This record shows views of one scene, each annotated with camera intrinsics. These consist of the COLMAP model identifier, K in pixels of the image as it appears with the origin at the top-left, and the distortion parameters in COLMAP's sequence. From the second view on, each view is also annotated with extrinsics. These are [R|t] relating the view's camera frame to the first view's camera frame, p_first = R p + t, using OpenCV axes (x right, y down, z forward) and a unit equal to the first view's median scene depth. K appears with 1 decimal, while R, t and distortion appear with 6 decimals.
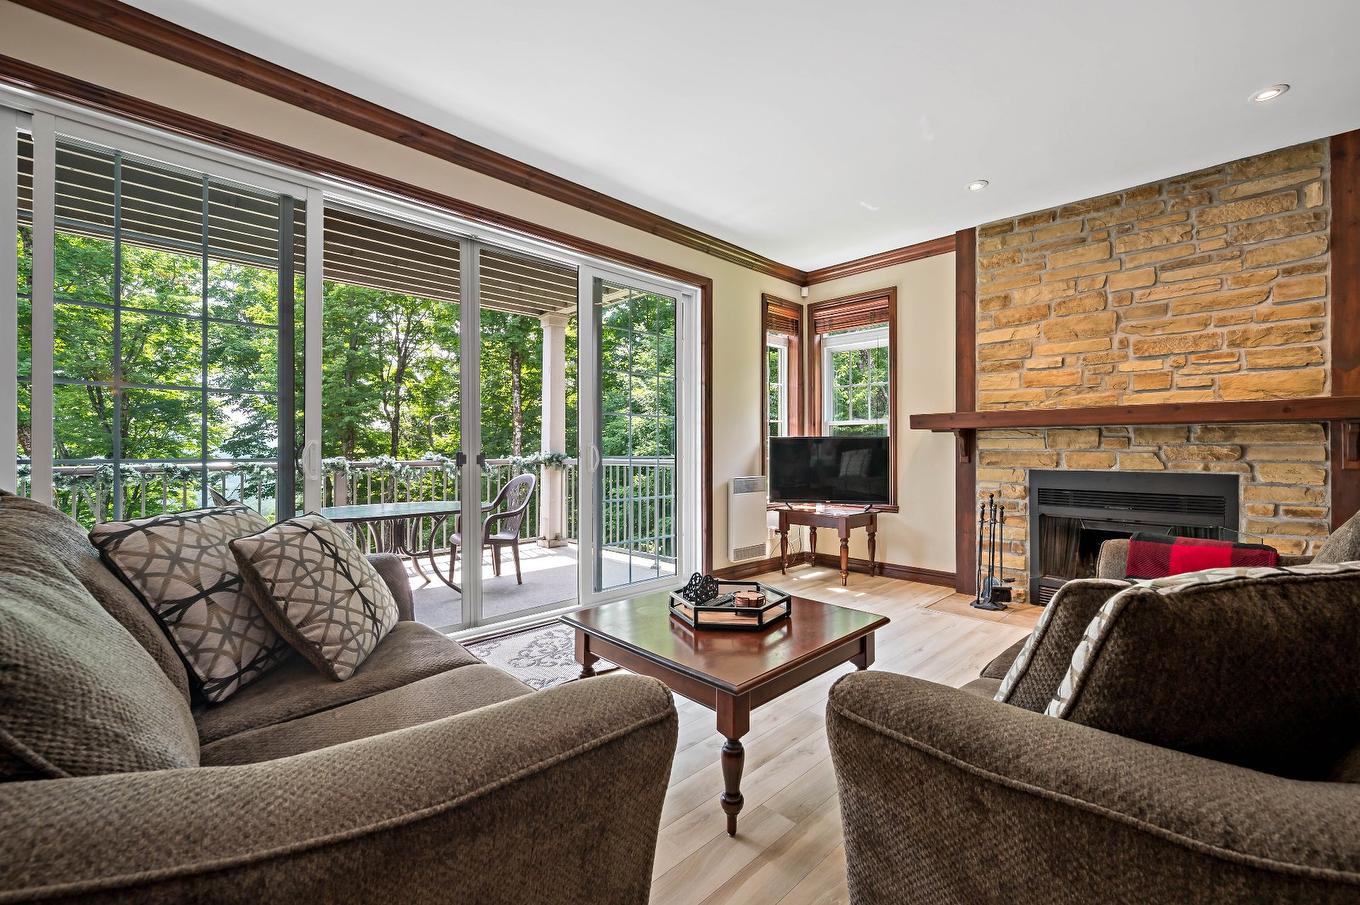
lens RADIAL K [[569.3, 0, 715.0], [0, 569.3, 449.5], [0, 0, 1]] dist [0.000550, 0.000336]
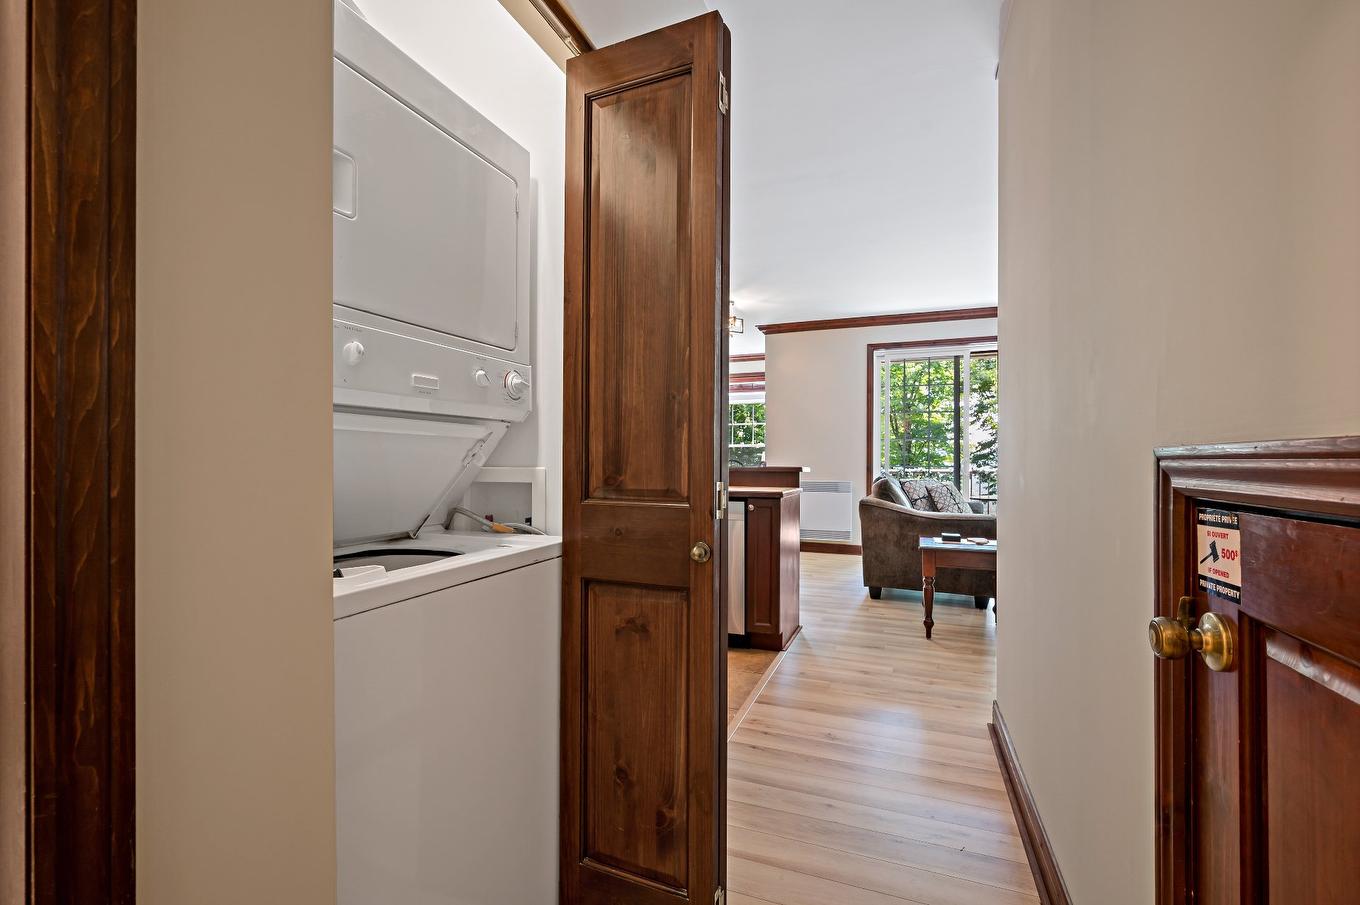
lens RADIAL K [[605.6, 0, 654.8], [0, 605.6, 460.1], [0, 0, 1]] dist [-0.017875, -0.000627]
pose [[0.359181, -0.003441, -0.933262, 0.766730], [0.000789, 0.999994, -0.003383, 0.001832], [0.933268, 0.000478, 0.359182, -0.722579]]
